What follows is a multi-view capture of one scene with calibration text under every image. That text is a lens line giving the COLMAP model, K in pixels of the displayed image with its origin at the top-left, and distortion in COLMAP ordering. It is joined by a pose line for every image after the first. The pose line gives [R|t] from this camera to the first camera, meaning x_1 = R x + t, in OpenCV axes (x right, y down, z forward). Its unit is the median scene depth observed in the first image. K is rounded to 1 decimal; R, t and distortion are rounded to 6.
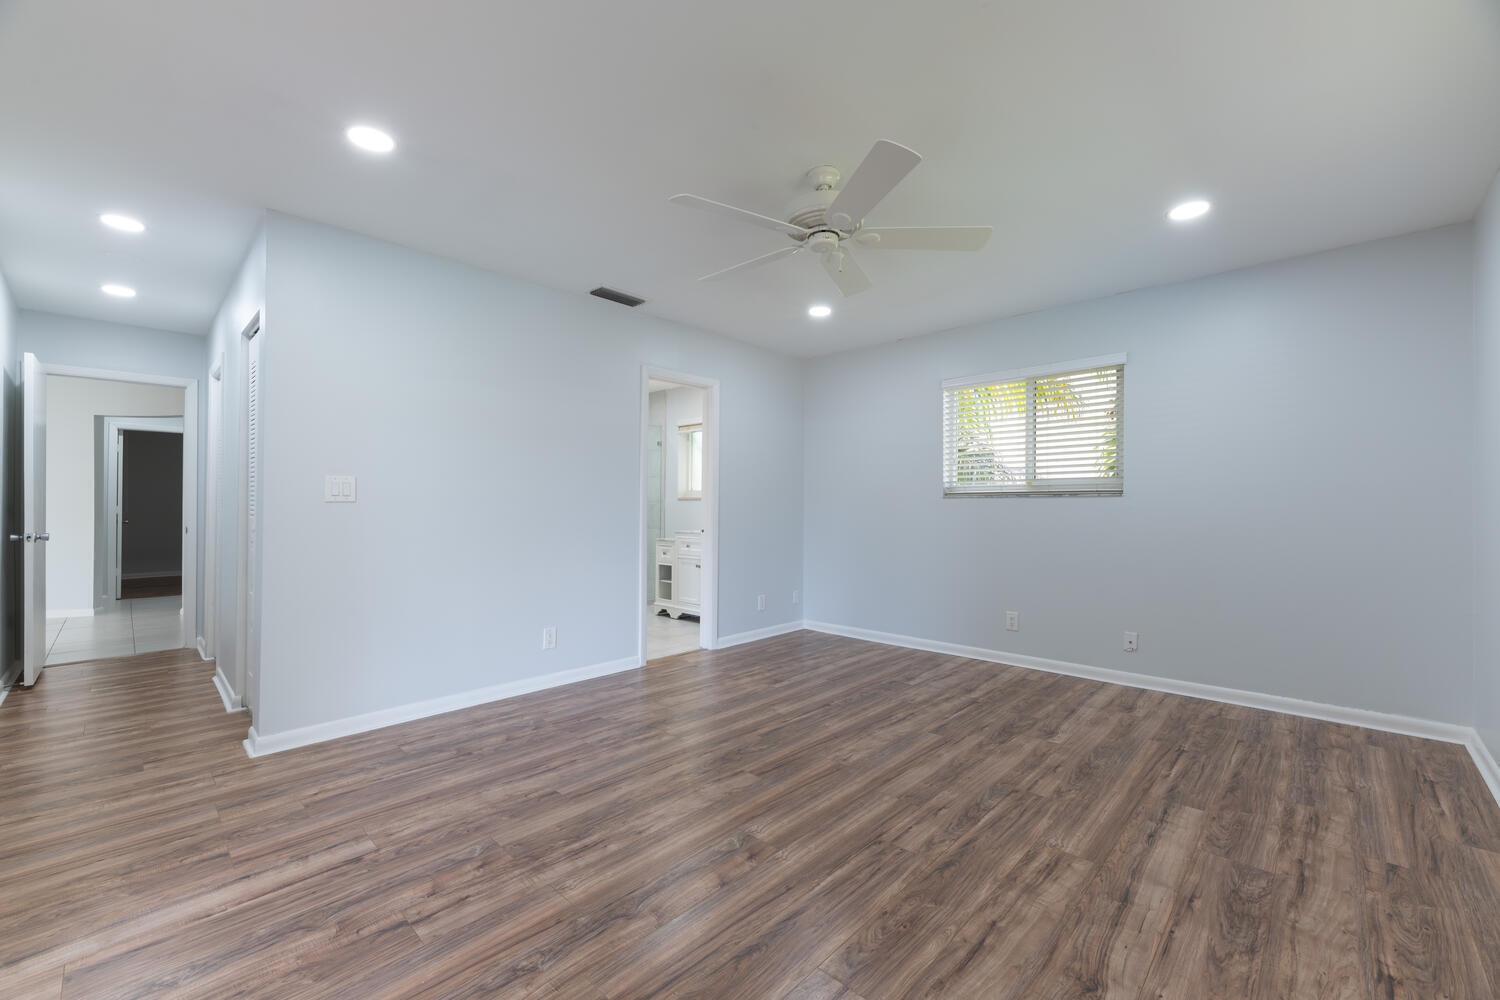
lens RADIAL K [[618.8, 0, 748.7], [0, 618.8, 514.3], [0, 0, 1]] dist [-0.000532, -0.000090]
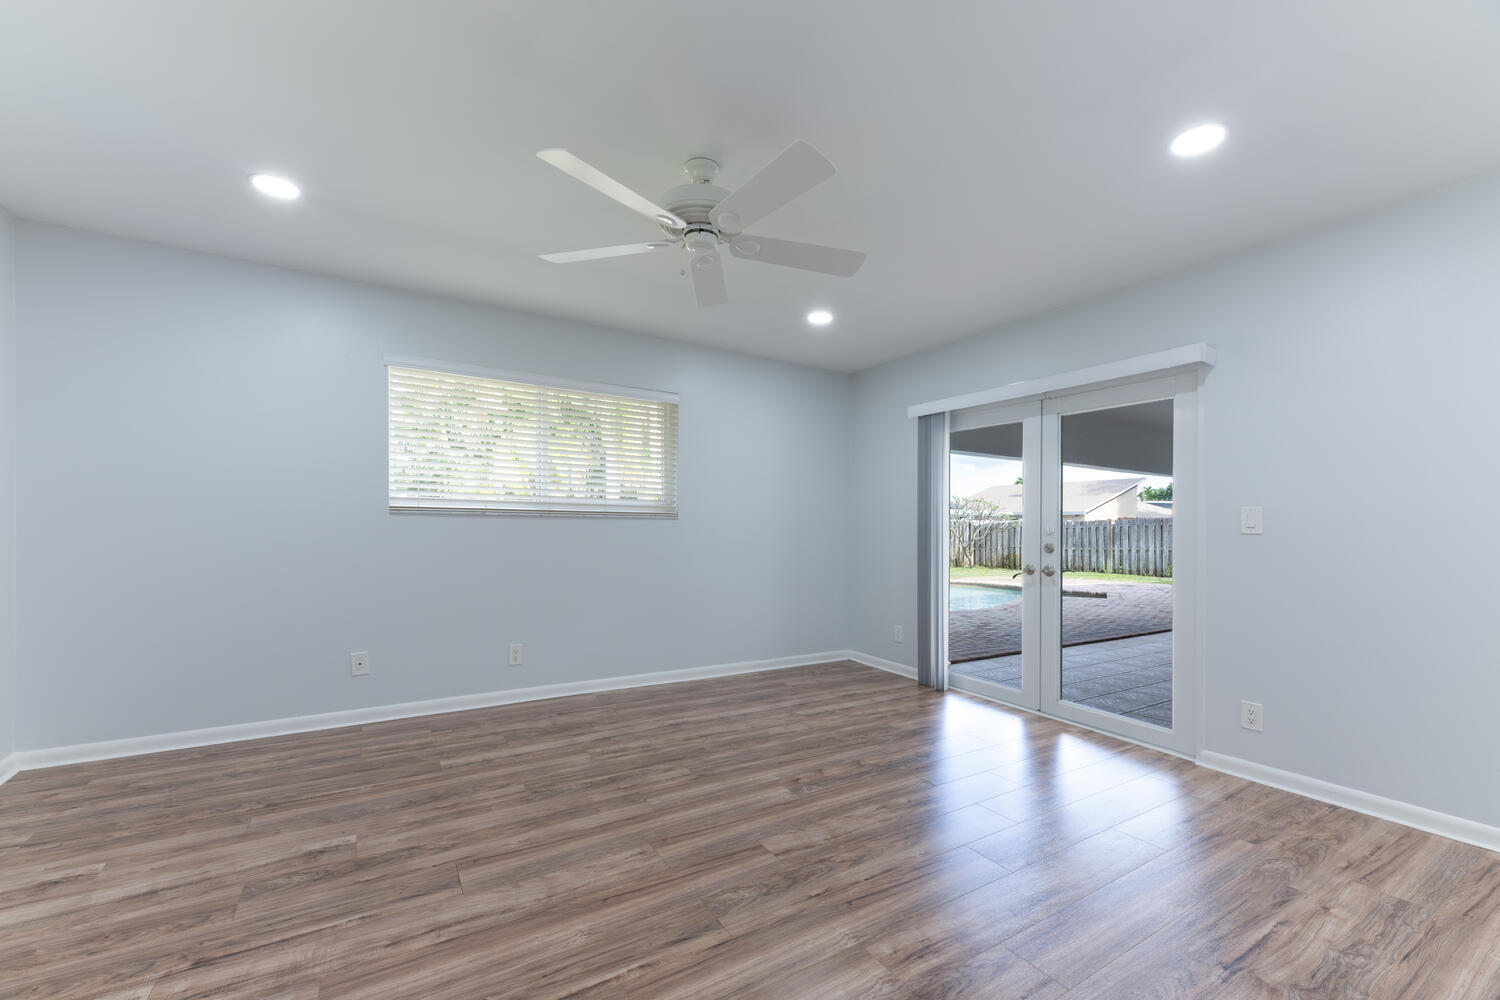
lens RADIAL K [[618.8, 0, 748.7], [0, 618.8, 514.3], [0, 0, 1]] dist [-0.000532, -0.000090]
pose [[-0.970065, -0.008966, 0.242679, -0.177523], [-0.009279, 0.999957, -0.000147, -0.036375], [-0.242667, -0.002394, -0.970107, 1.894424]]
